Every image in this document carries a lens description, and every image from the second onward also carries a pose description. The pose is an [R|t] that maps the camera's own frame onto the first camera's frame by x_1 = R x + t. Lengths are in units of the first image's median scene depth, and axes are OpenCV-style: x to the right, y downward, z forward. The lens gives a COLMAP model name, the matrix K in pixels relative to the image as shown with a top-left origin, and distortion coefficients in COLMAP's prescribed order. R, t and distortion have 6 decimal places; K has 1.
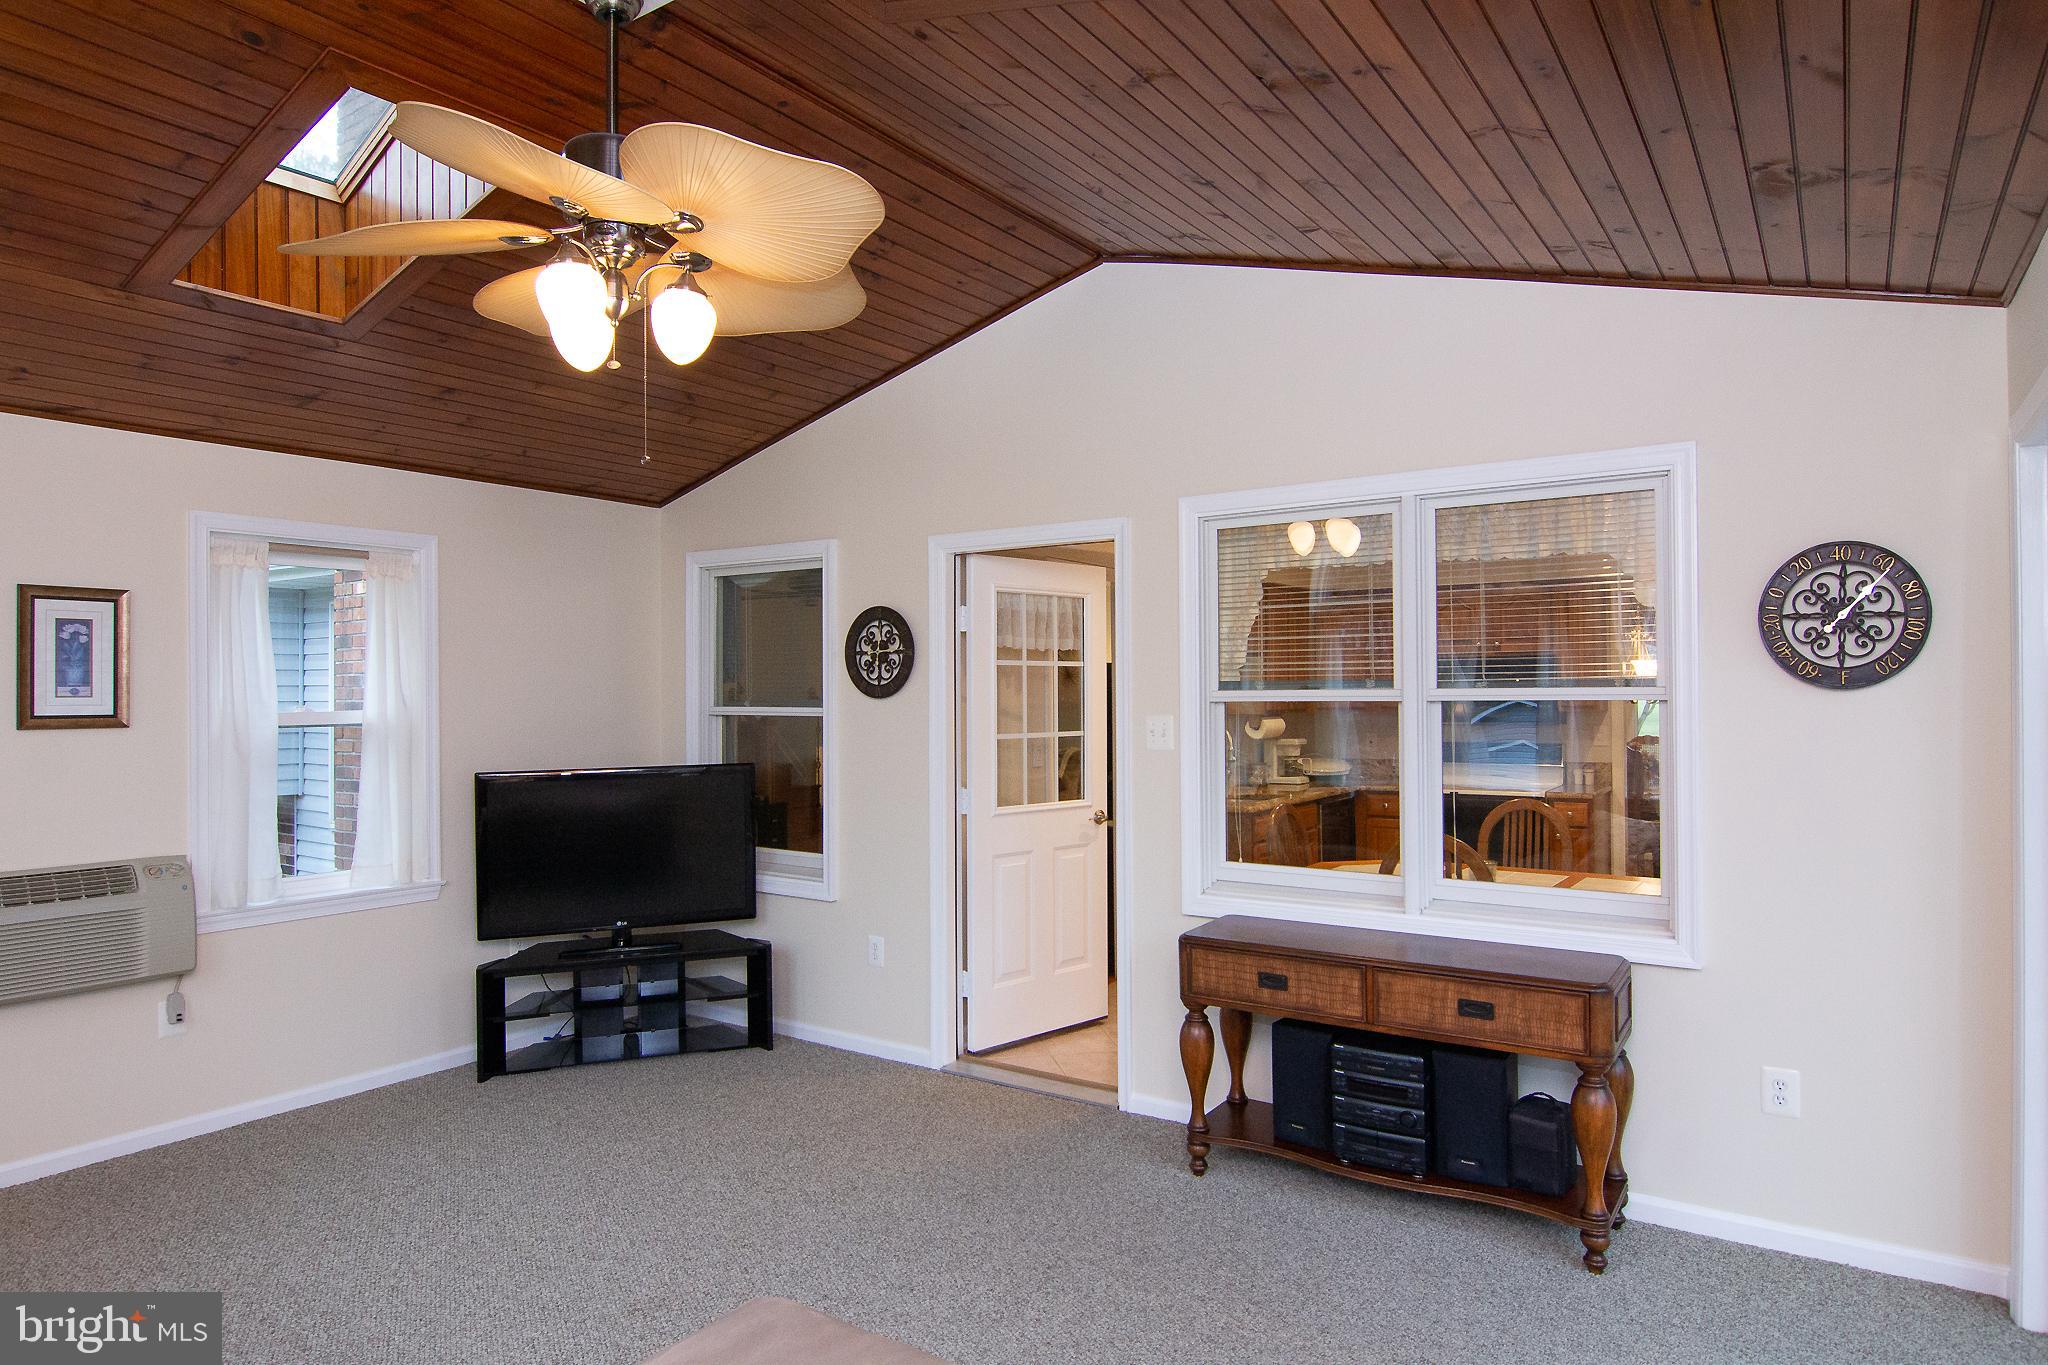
lens RADIAL K [[1263.0, 0, 1024.0], [0, 1263.0, 682.5], [0, 0, 1]] dist [-0.001908, -0.002165]
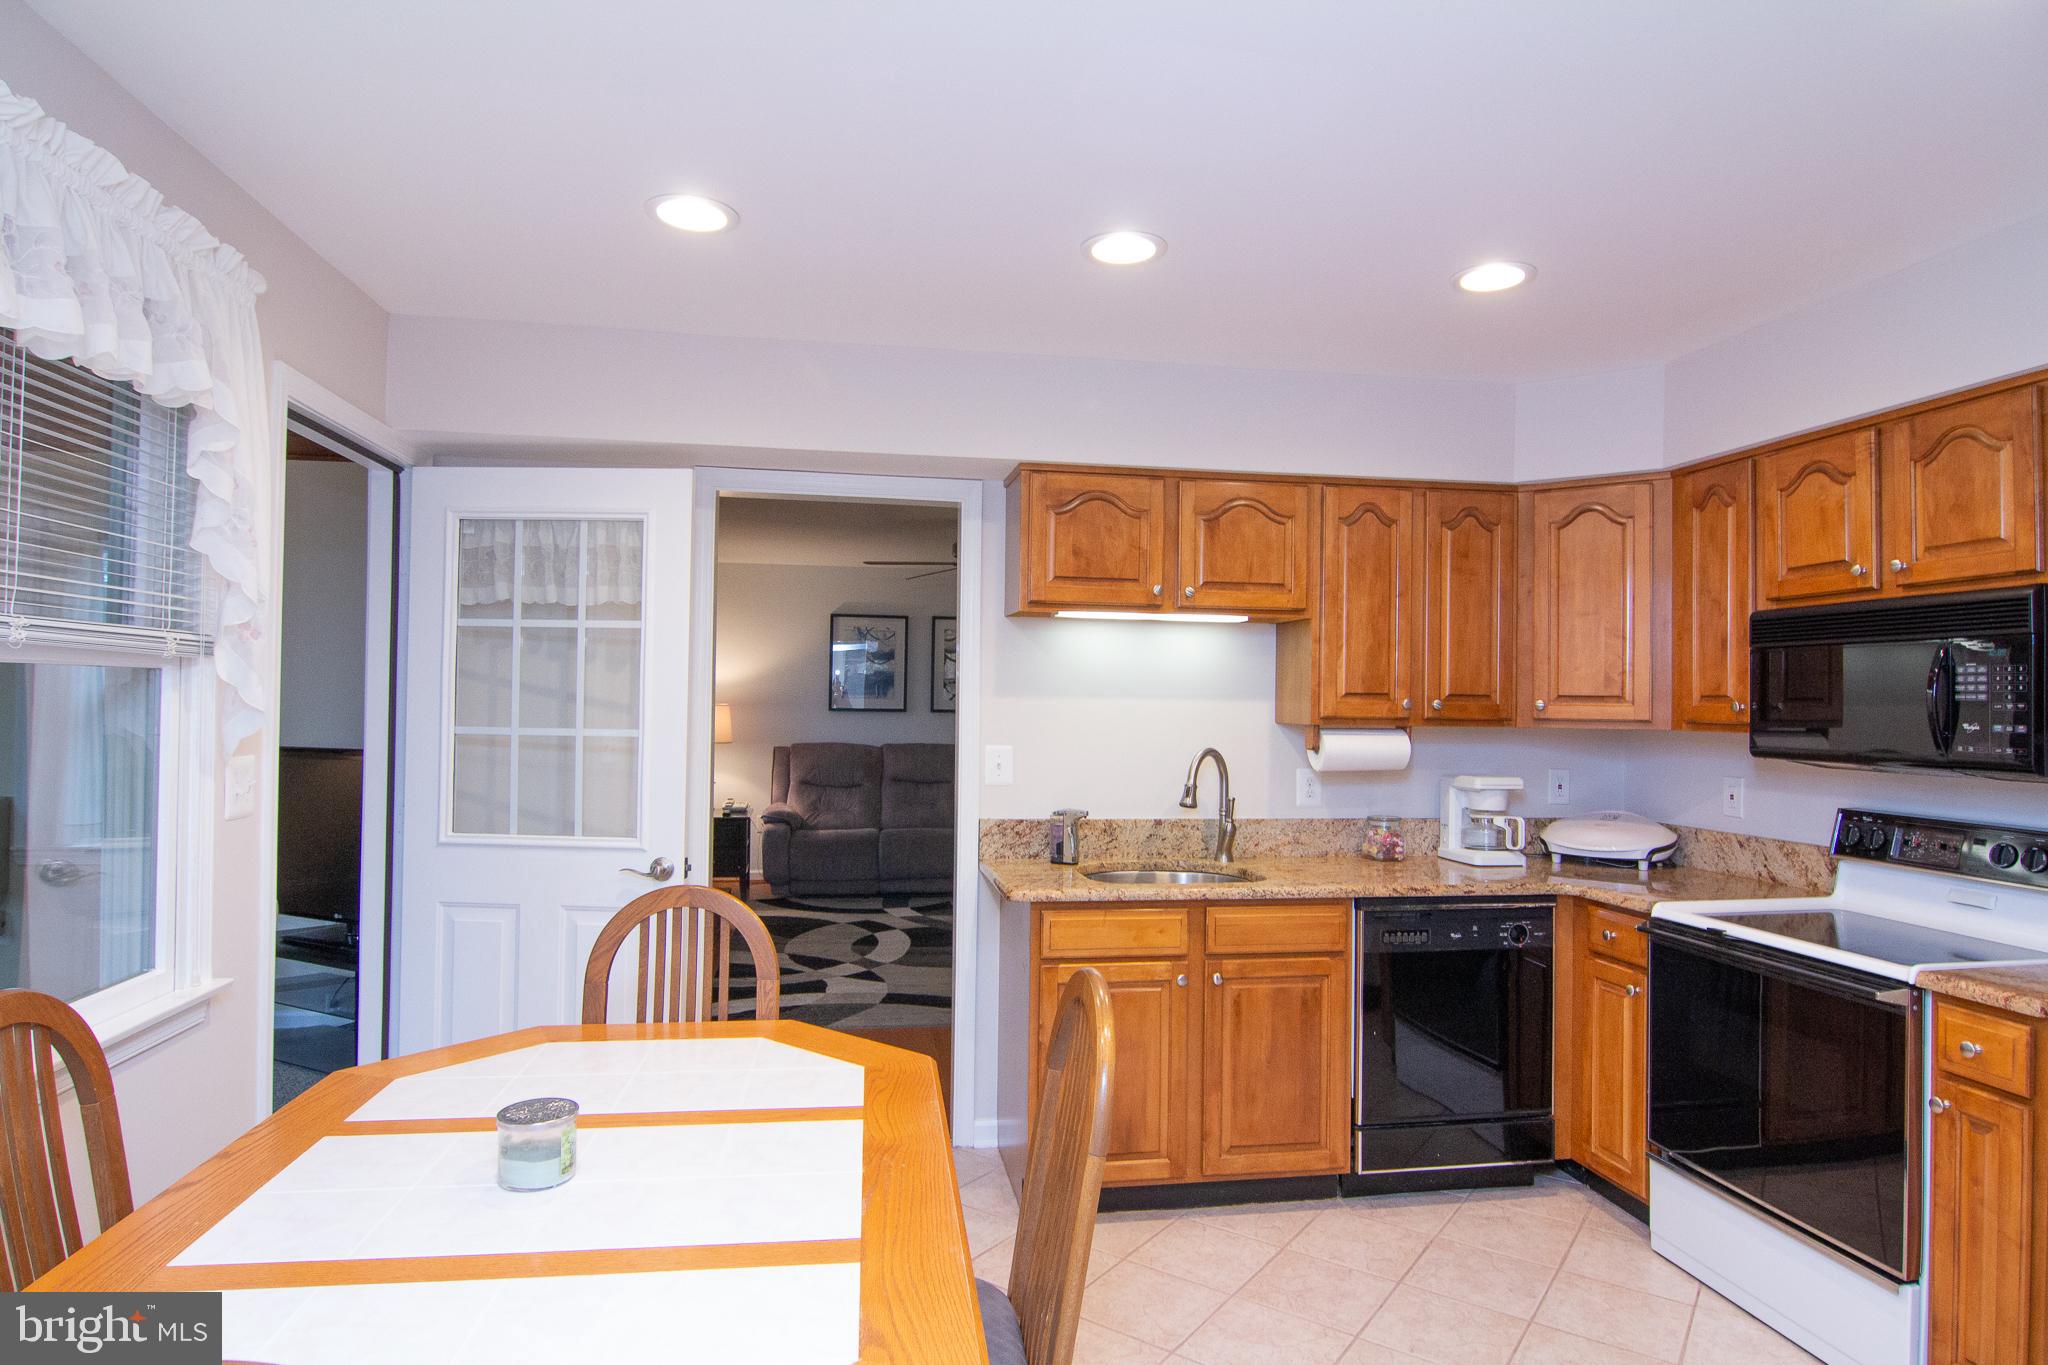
lens RADIAL K [[1263.0, 0, 1024.0], [0, 1263.0, 682.5], [0, 0, 1]] dist [-0.001908, -0.002165]
pose [[0.696147, 0.008295, -0.717851, 0.496983], [-0.013861, 0.999902, -0.001888, 0.010063], [0.717765, 0.011265, 0.696194, 0.534484]]
